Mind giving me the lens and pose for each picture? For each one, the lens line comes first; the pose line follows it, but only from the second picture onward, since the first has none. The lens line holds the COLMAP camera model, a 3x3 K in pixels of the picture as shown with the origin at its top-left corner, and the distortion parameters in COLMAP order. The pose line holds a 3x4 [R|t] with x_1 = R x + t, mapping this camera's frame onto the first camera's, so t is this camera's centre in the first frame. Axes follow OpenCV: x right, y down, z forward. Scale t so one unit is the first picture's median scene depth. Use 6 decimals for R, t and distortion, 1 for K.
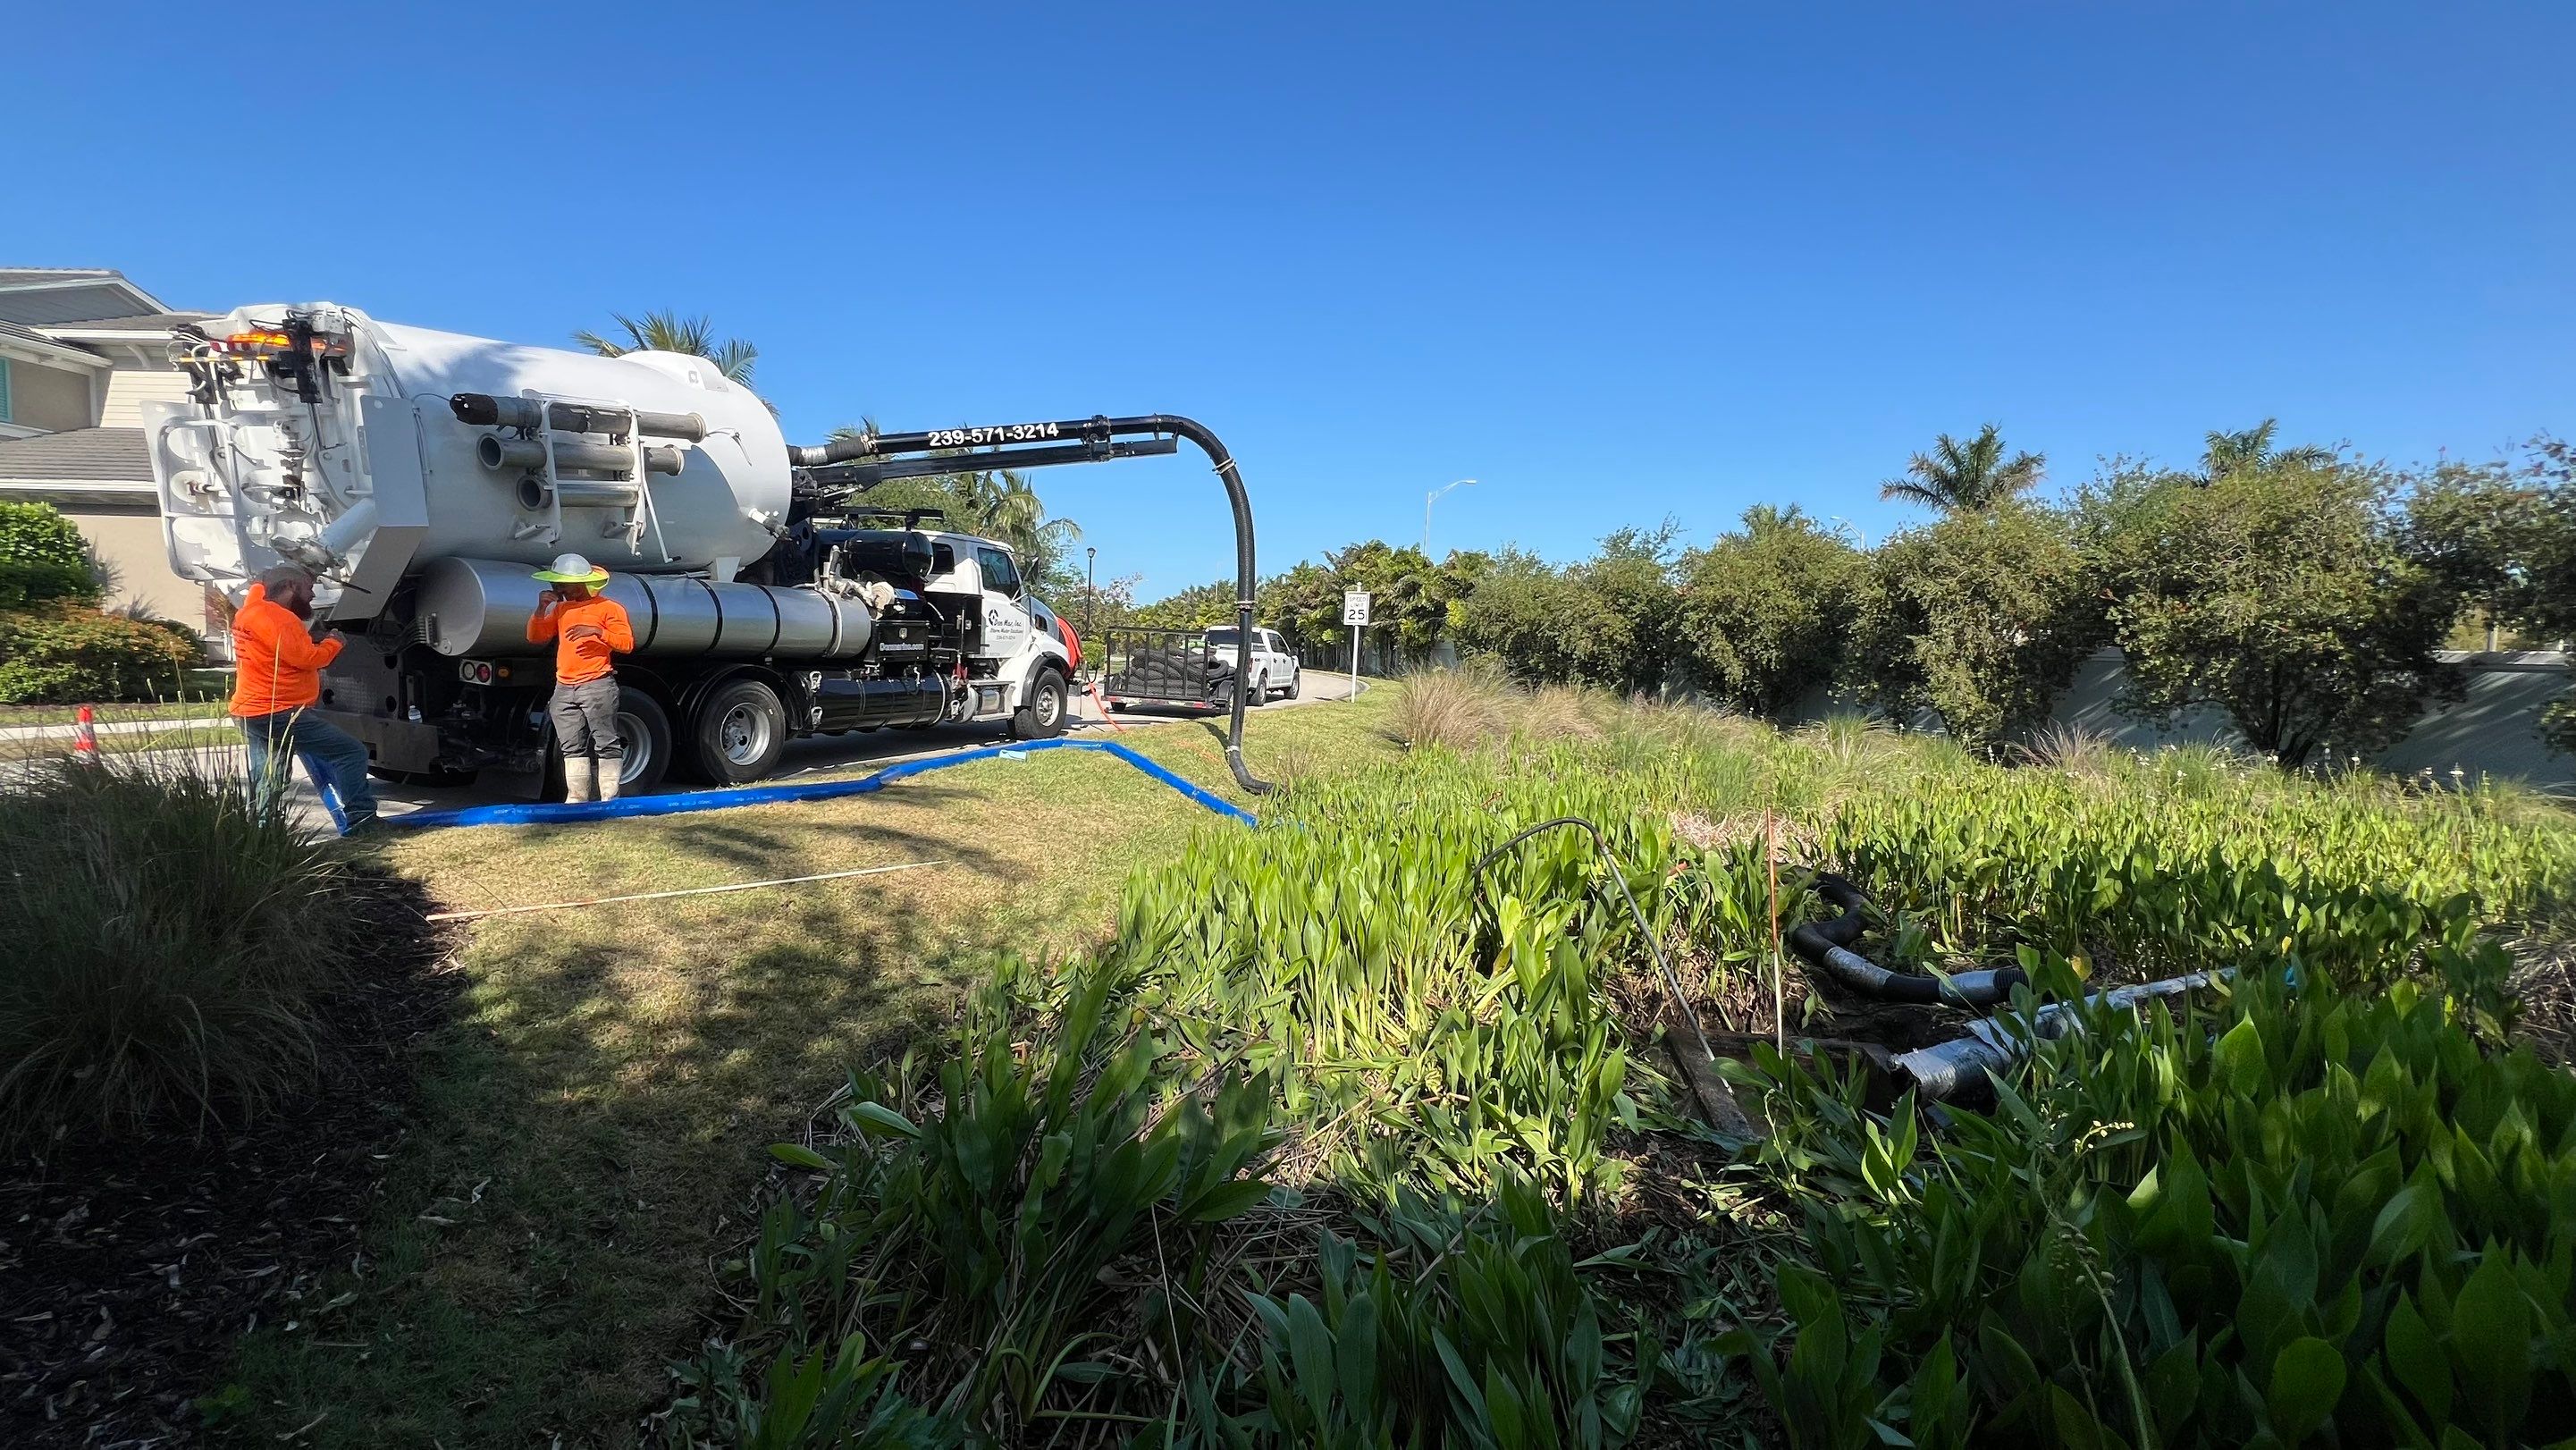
lens RADIAL K [[1044.8, 0, 1277.2], [0, 1044.8, 715.6], [0, 0, 1]] dist [-0.000361, 0.000358]
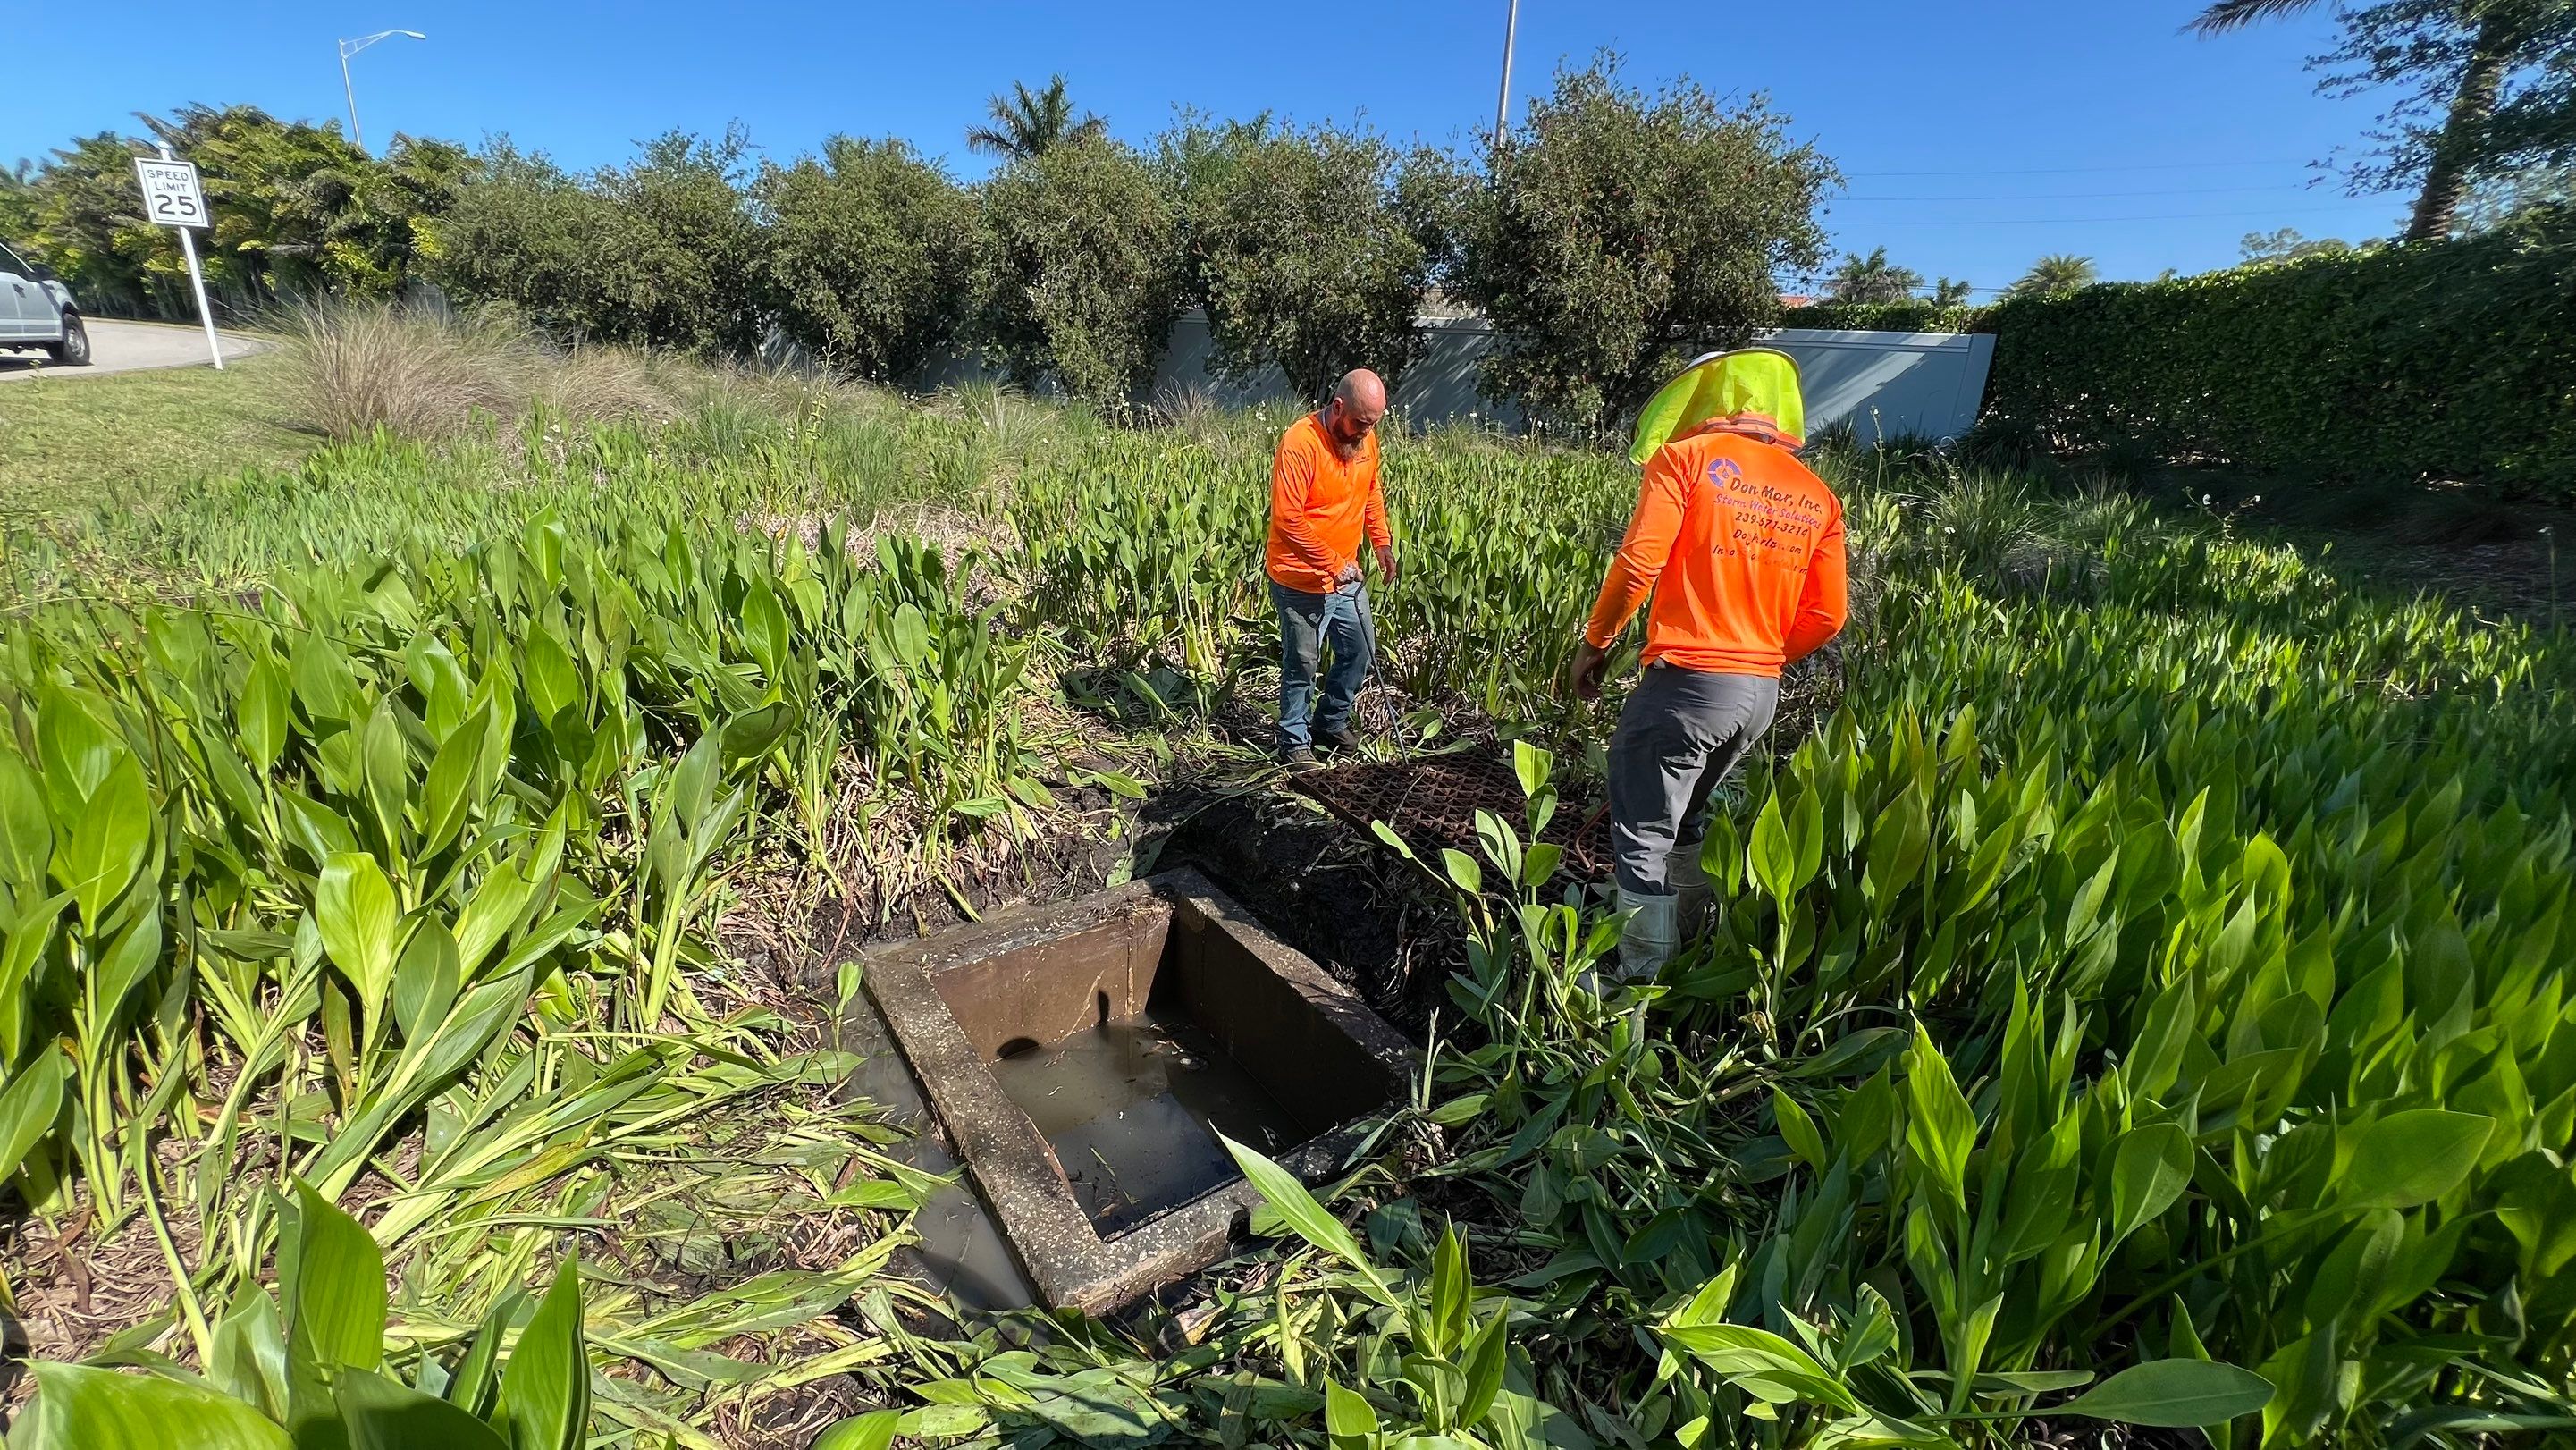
lens RADIAL K [[1044.8, 0, 1277.2], [0, 1044.8, 715.6], [0, 0, 1]] dist [-0.000361, 0.000358]
pose [[0.703728, -0.228991, 0.672555, 0.045735], [0.020734, 0.952850, 0.302731, 0.006904], [-0.710167, -0.199096, 0.675296, 0.123560]]
